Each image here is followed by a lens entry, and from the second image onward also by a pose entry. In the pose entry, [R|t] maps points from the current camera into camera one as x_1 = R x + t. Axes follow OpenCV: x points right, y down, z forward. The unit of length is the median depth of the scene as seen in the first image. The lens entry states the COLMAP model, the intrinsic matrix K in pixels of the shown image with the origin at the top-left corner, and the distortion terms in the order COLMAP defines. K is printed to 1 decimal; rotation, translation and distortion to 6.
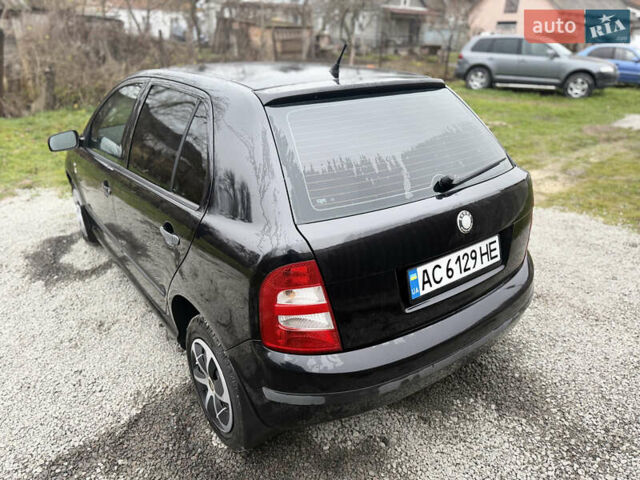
lens RADIAL K [[490.9, 0, 320.0], [0, 490.9, 240.0], [0, 0, 1]] dist [-0.000898, 0.000513]
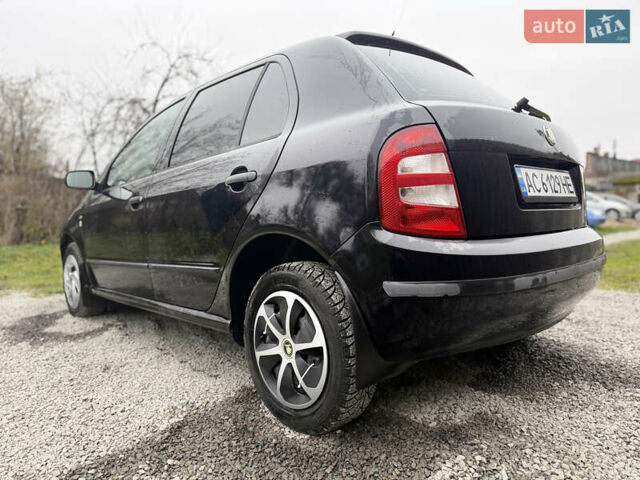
lens RADIAL K [[484.0, 0, 320.0], [0, 484.0, 240.0], [0, 0, 1]] dist [-0.003949, -0.006112]
pose [[0.991264, -0.031632, 0.128047, -0.254679], [0.076726, 0.927944, -0.364738, 0.406994], [-0.107283, 0.371376, 0.922264, 0.174004]]
